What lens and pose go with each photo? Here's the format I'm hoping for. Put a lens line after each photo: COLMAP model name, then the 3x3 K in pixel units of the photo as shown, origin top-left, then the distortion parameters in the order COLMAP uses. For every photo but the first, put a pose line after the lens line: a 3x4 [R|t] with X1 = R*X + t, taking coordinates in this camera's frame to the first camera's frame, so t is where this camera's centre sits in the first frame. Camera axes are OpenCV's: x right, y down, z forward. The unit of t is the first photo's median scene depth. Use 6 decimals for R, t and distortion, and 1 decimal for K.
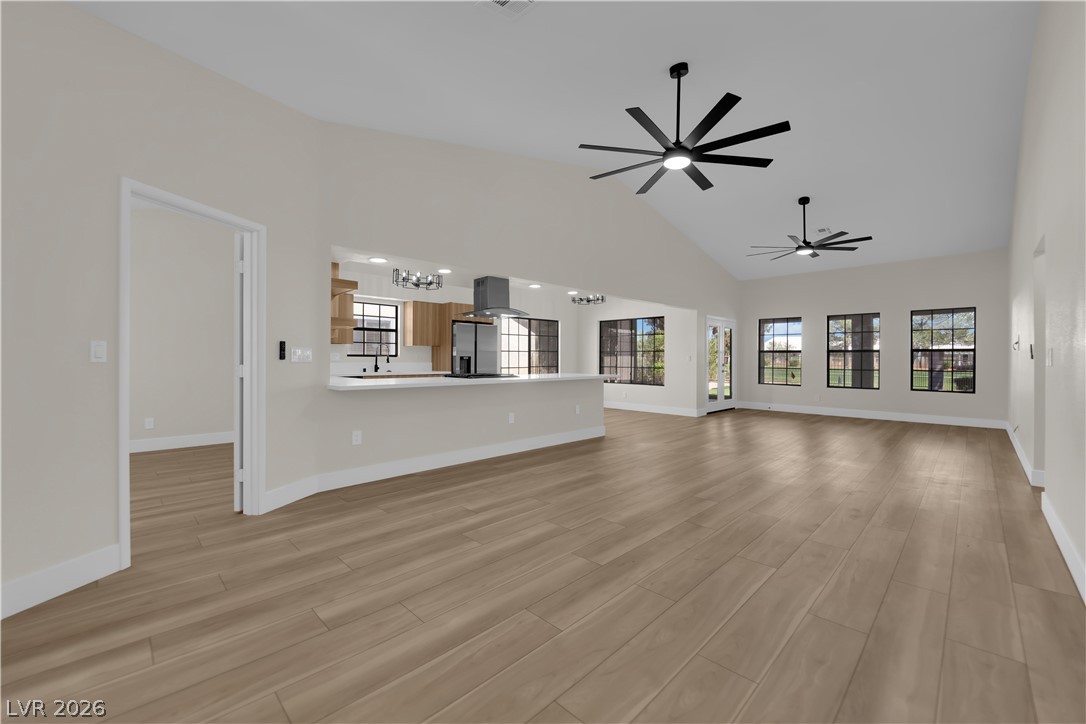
lens RADIAL K [[436.4, 0, 545.1], [0, 436.4, 359.7], [0, 0, 1]] dist [-0.011624, -0.002779]
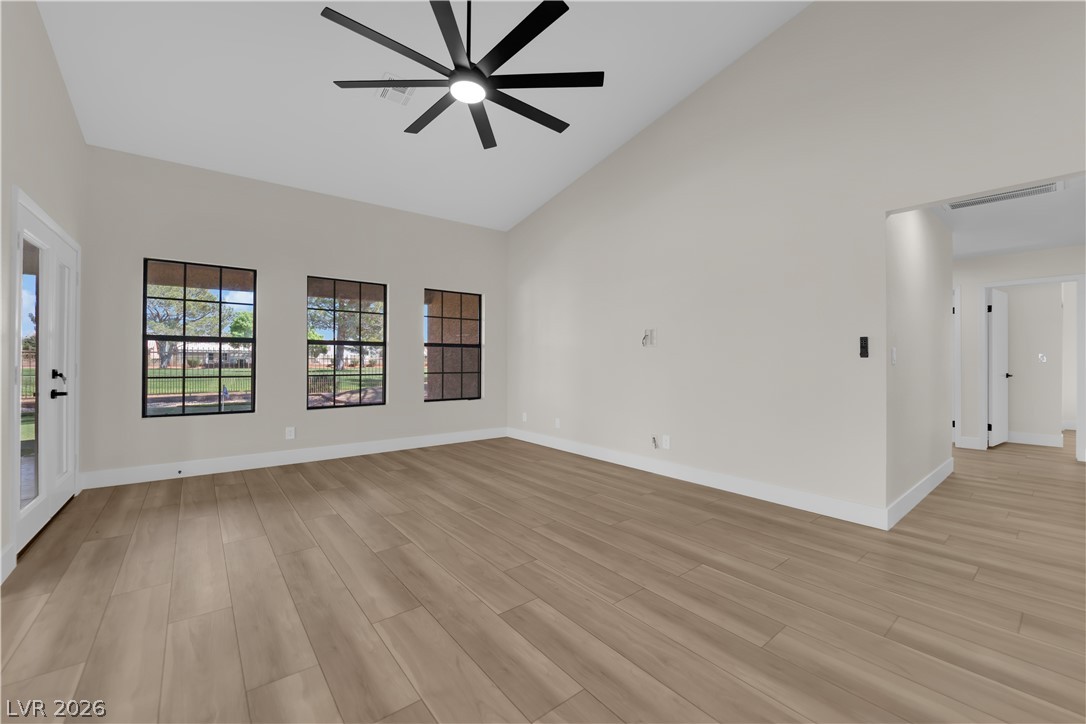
lens RADIAL K [[436.4, 0, 545.5], [0, 436.4, 357.6], [0, 0, 1]] dist [-0.011624, -0.002779]
pose [[0.108278, 0.000064, 0.994121, 0.180993], [0.000095, 1.000000, -0.000075, 0.000040], [-0.994121, 0.000103, 0.108278, 0.790875]]
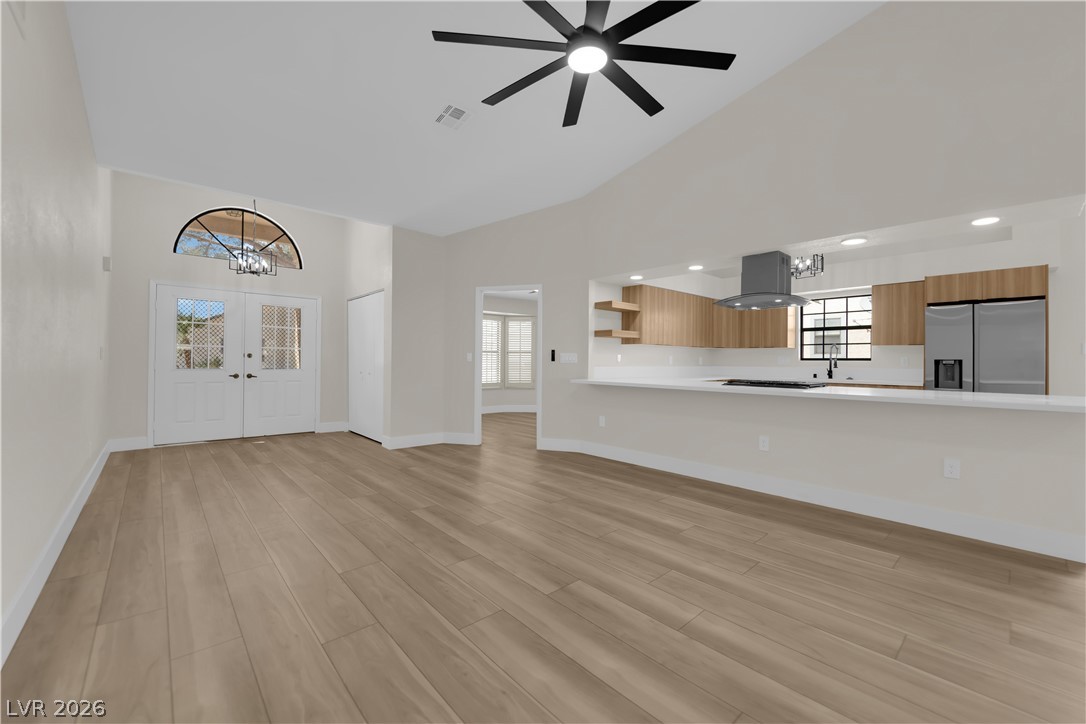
lens RADIAL K [[436.4, 0, 543.9], [0, 436.4, 356.5], [0, 0, 1]] dist [-0.011624, -0.002779]
pose [[-0.057721, -0.014230, -0.998231, 0.470487], [-0.010304, 0.999854, -0.013657, 0.002222], [0.998280, 0.009497, -0.057859, 0.478968]]
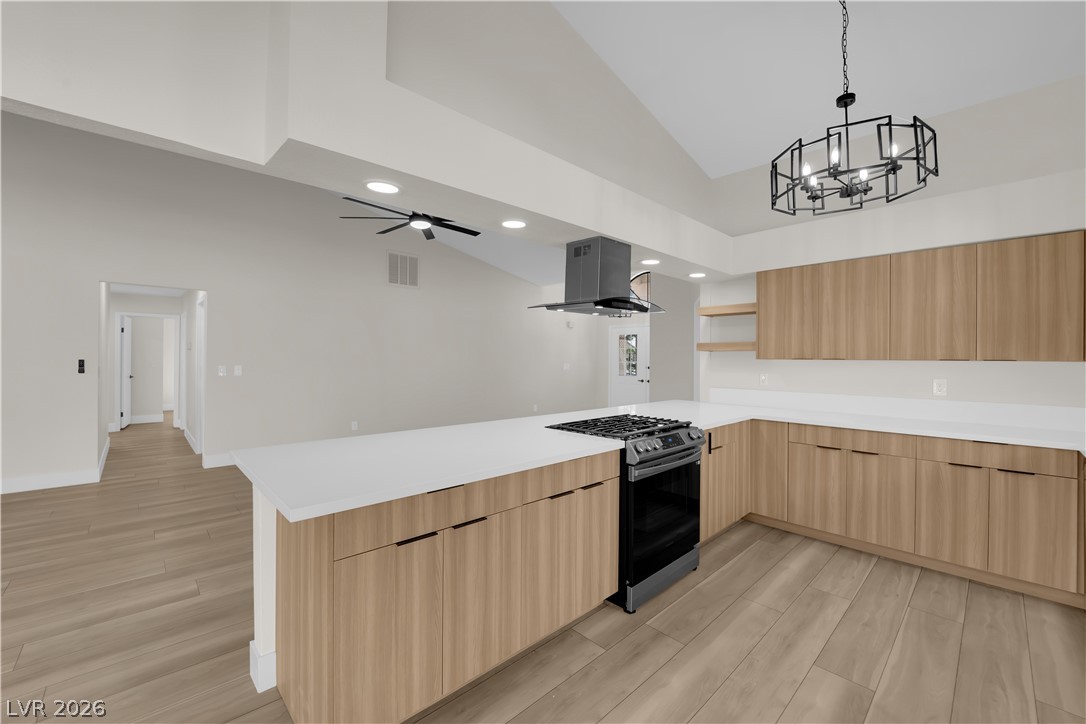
lens RADIAL K [[436.4, 0, 544.4], [0, 436.4, 357.7], [0, 0, 1]] dist [-0.011624, -0.002779]
pose [[-0.999523, -0.011904, 0.028495, -0.052146], [-0.011904, 0.999929, 0.000173, -0.029956], [-0.028495, -0.000166, -0.999594, 1.122777]]
